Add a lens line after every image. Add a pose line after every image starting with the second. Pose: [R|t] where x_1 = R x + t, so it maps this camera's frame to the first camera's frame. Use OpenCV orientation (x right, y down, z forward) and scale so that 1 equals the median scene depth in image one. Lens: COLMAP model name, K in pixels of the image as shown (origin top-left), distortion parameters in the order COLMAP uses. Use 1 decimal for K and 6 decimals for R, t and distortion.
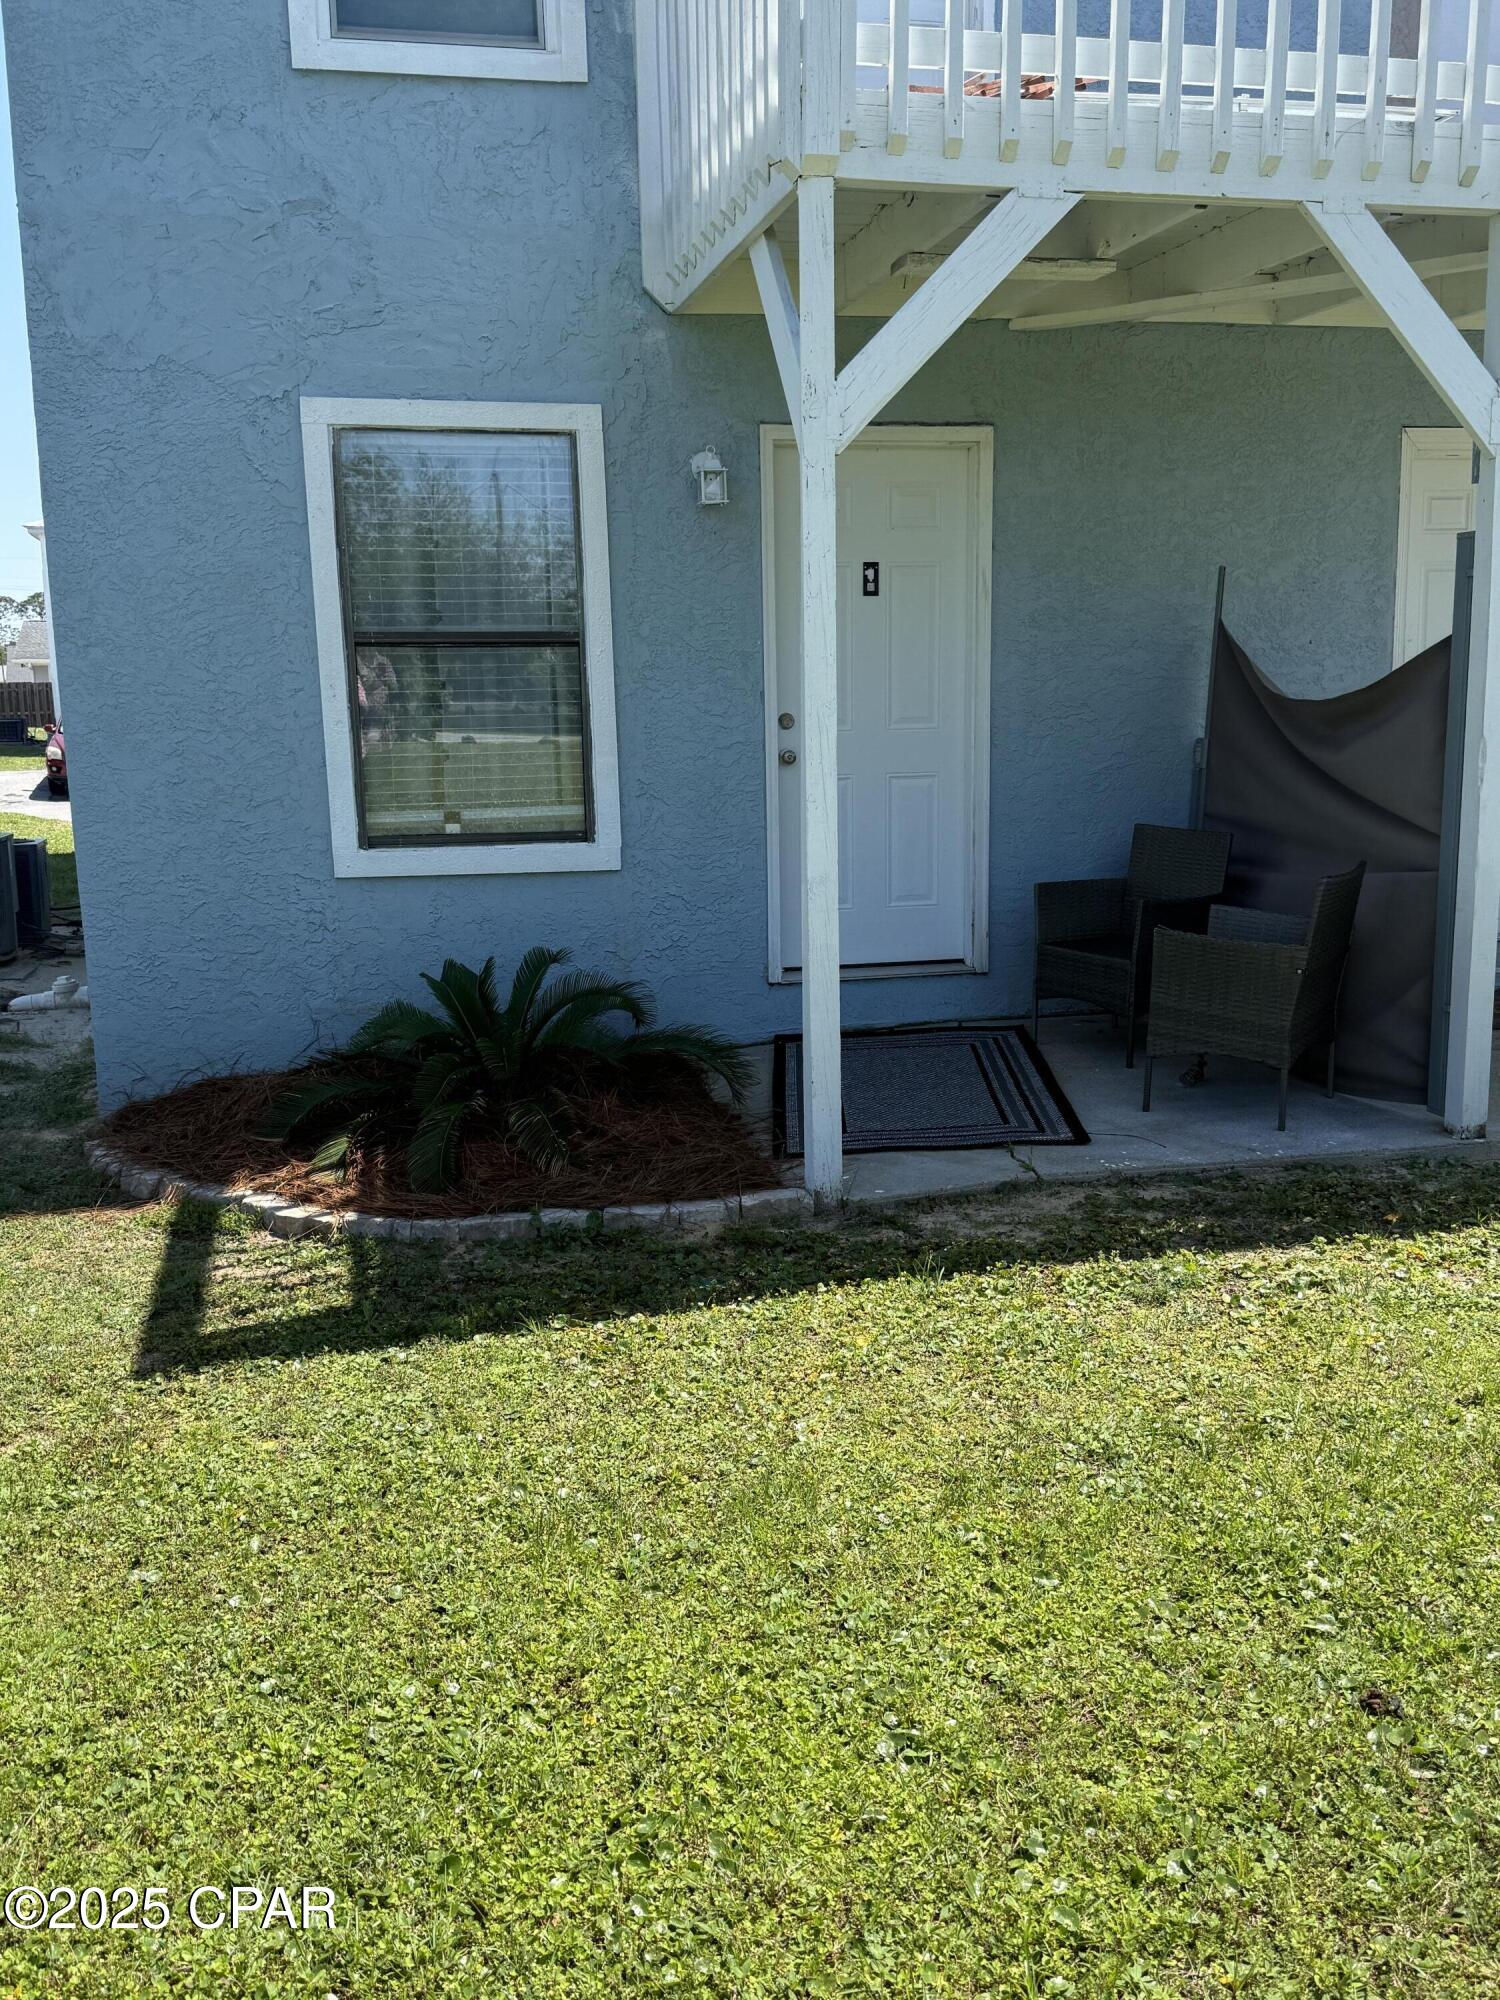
lens RADIAL K [[1744.4, 0, 809.5], [0, 1744.4, 993.5], [0, 0, 1]] dist [0.183171, -0.322230]
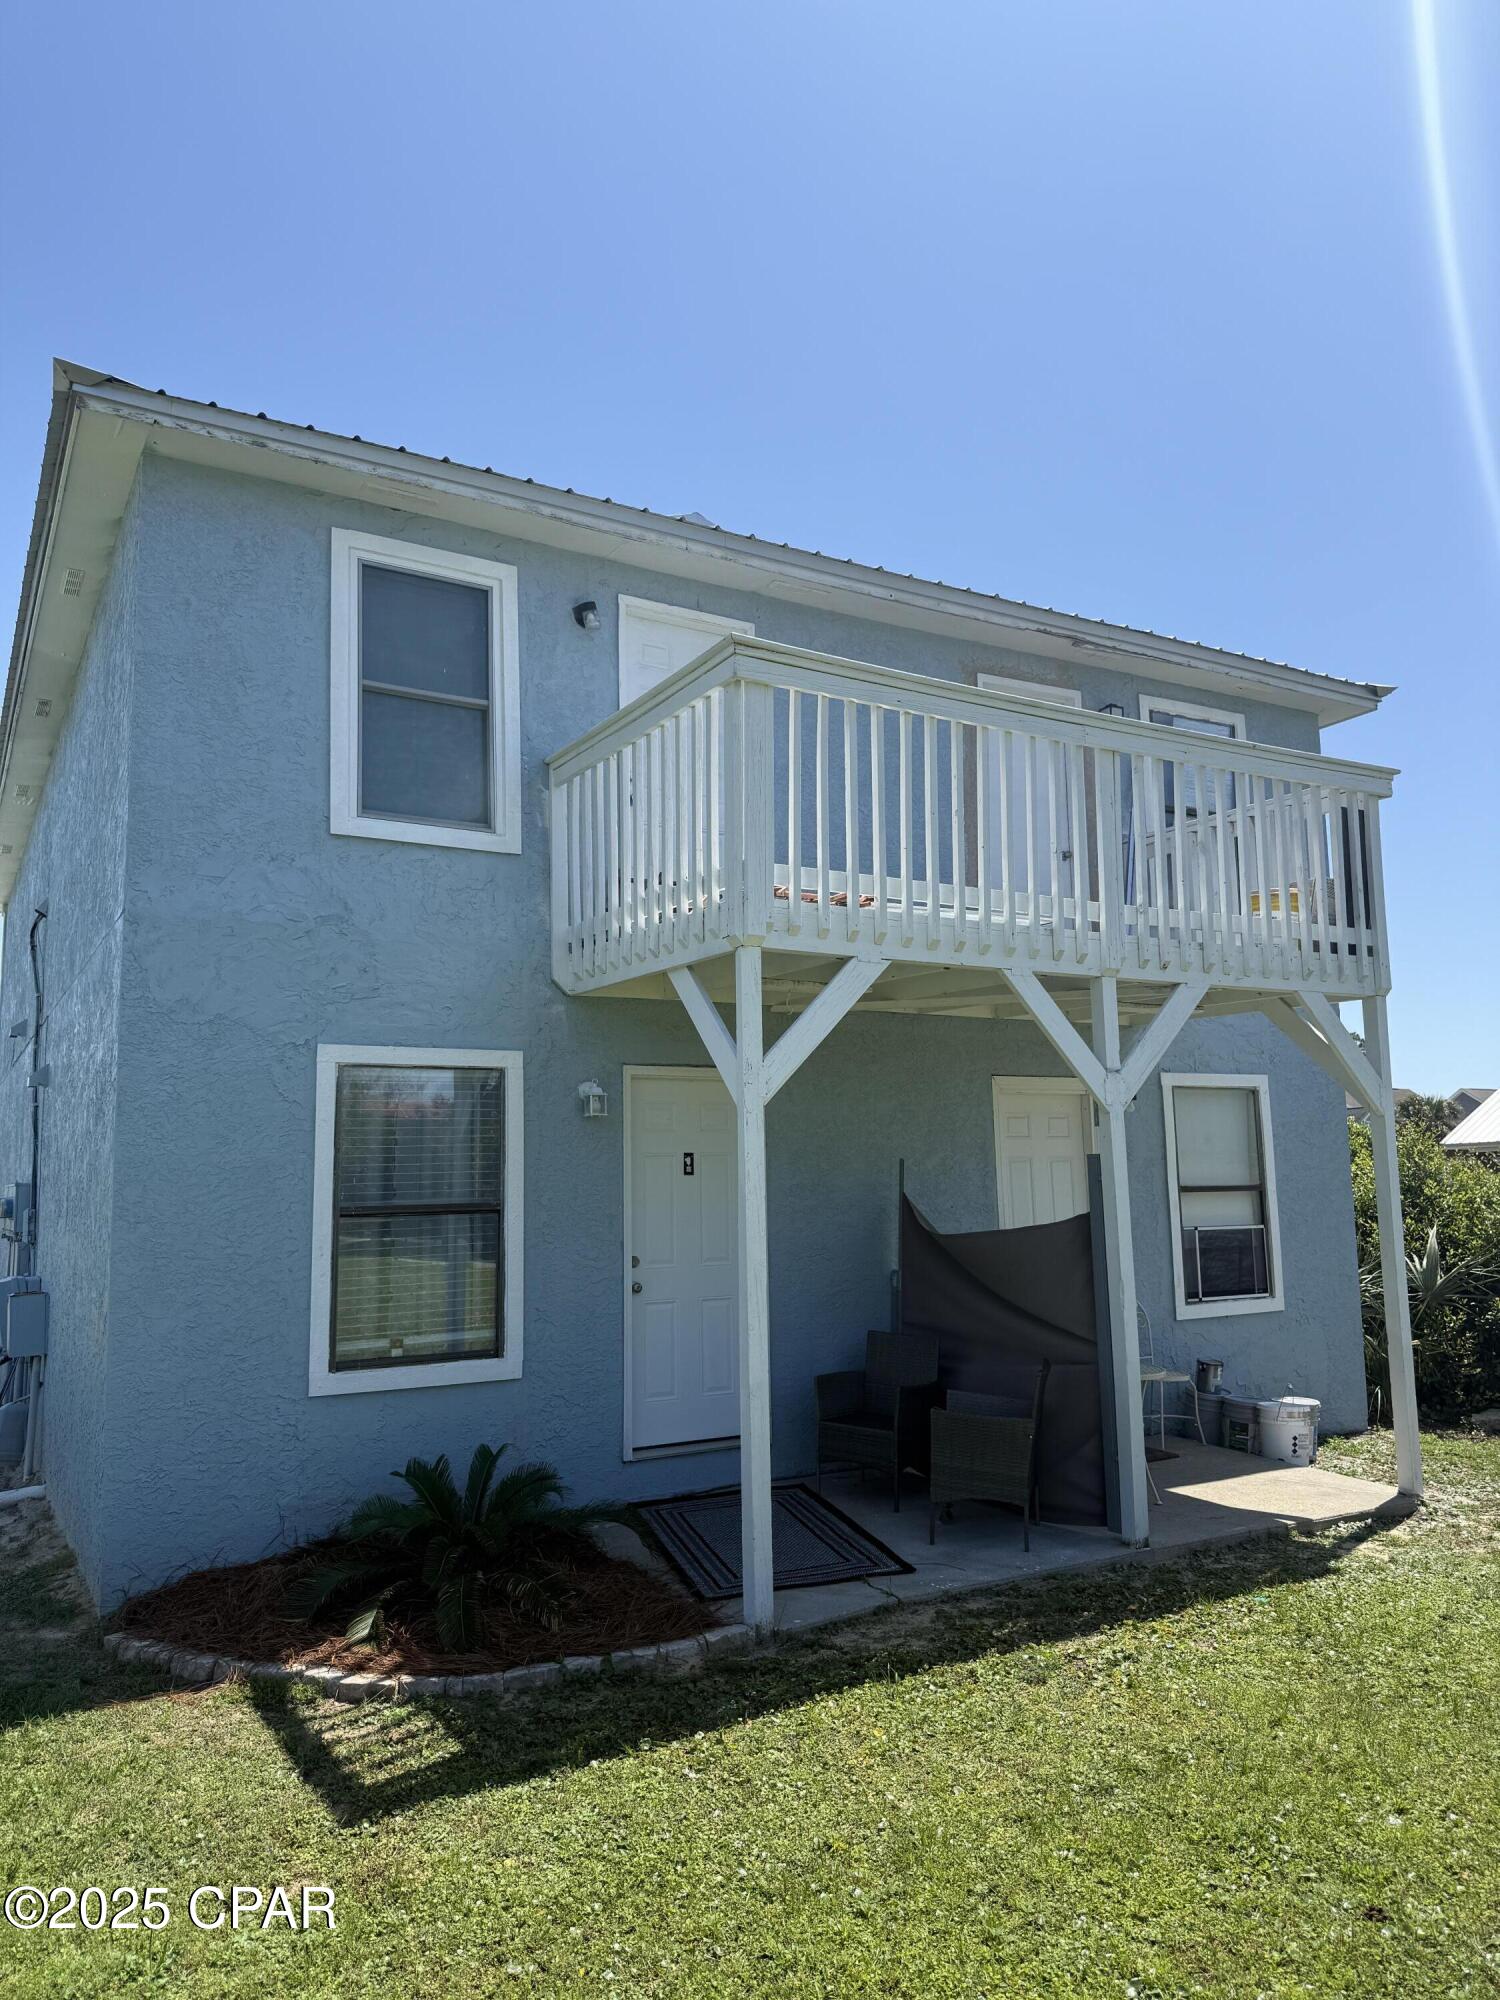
lens RADIAL K [[1395.1, 0, 750.0], [0, 1395.1, 1000.0], [0, 0, 1]] dist [0.081191, -0.119782]
pose [[0.954405, 0.041324, 0.295641, -0.325434], [0.050019, 0.954231, -0.294857, -0.026155], [-0.294295, 0.296200, 0.908656, -0.133810]]
